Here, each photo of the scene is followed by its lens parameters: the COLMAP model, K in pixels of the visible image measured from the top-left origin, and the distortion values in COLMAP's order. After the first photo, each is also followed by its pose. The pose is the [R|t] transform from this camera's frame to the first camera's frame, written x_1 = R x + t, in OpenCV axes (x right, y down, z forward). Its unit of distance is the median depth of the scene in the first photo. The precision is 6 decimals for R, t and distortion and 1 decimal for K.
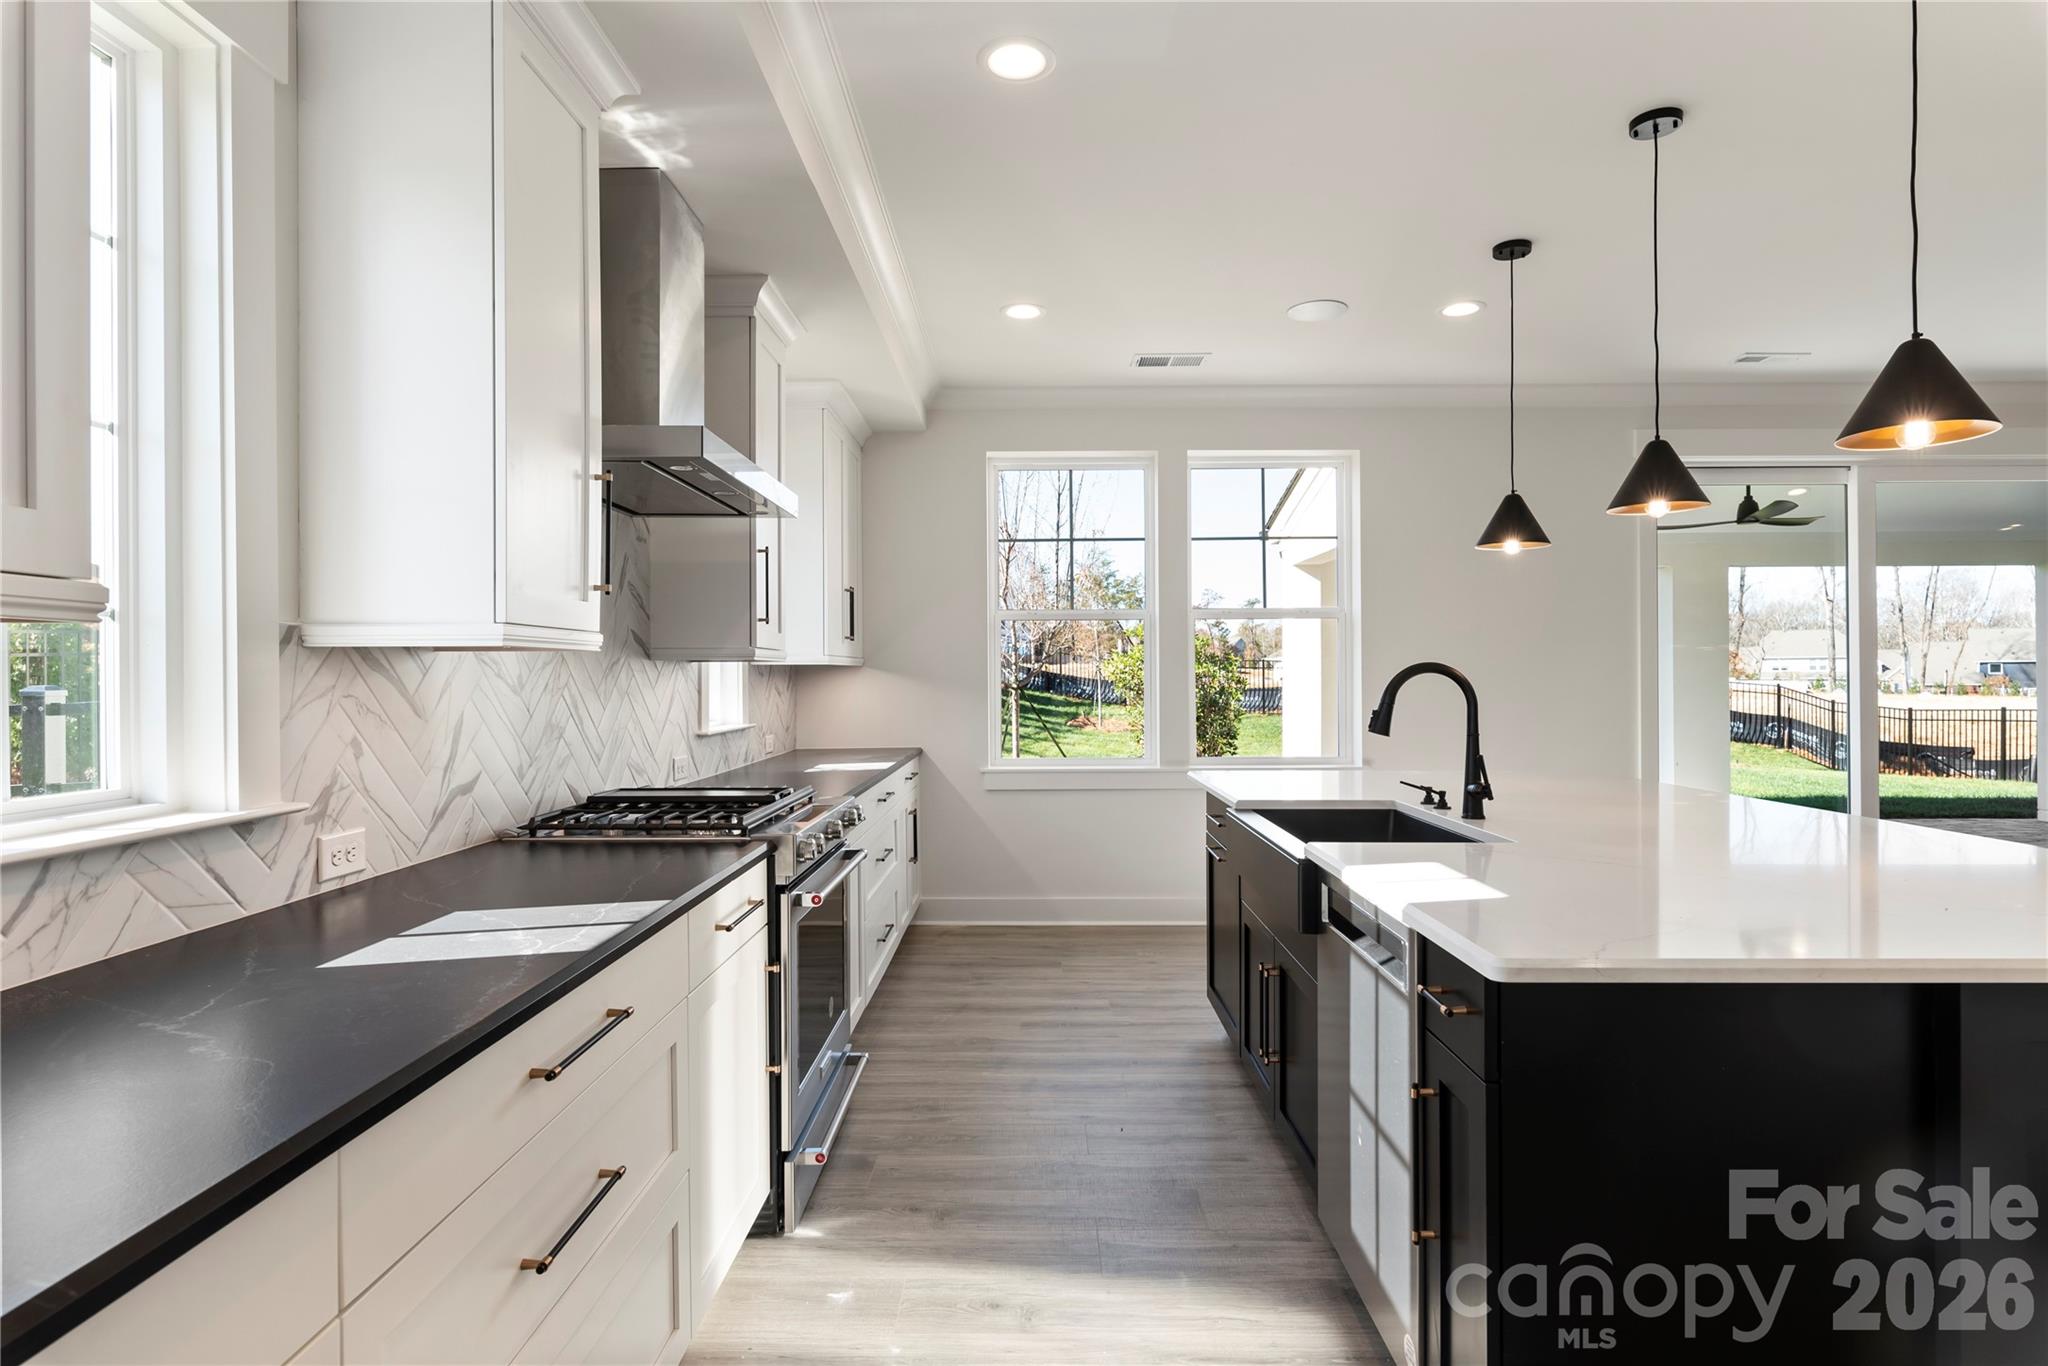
lens RADIAL K [[1026.1, 0, 1017.7], [0, 1026.1, 683.8], [0, 0, 1]] dist [-0.000646, -0.003015]
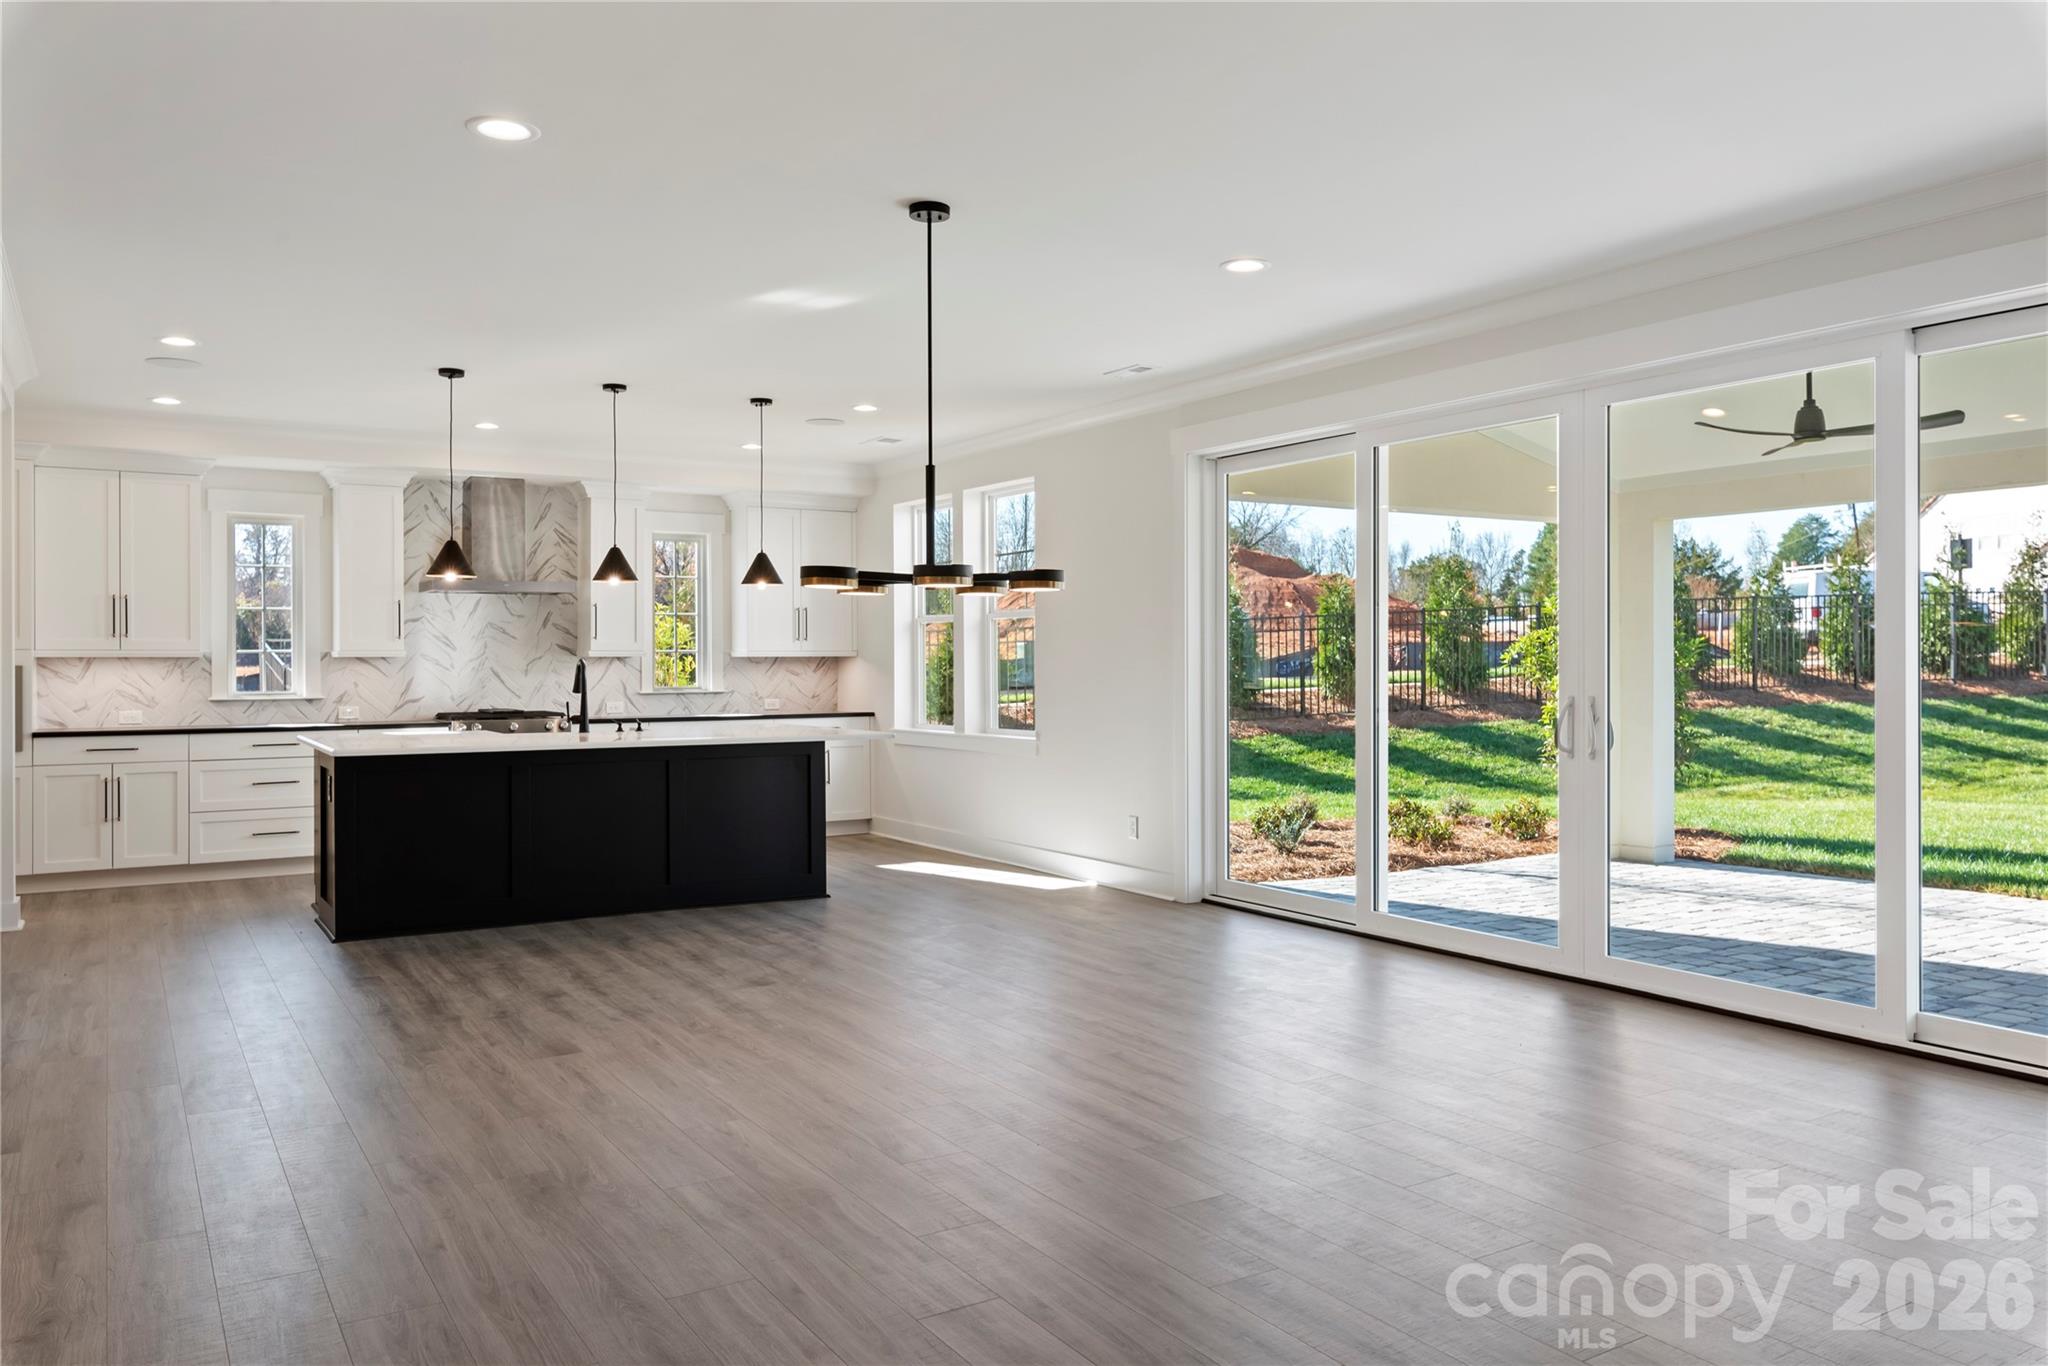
lens RADIAL K [[1432.8, 0, 1028.1], [0, 1432.8, 675.1], [0, 0, 1]] dist [0.002131, -0.001604]
pose [[0.555210, 0.010999, -0.831637, 2.789431], [-0.004393, 0.999937, 0.010292, -0.018627], [0.831699, -0.002061, 0.555224, 0.094815]]
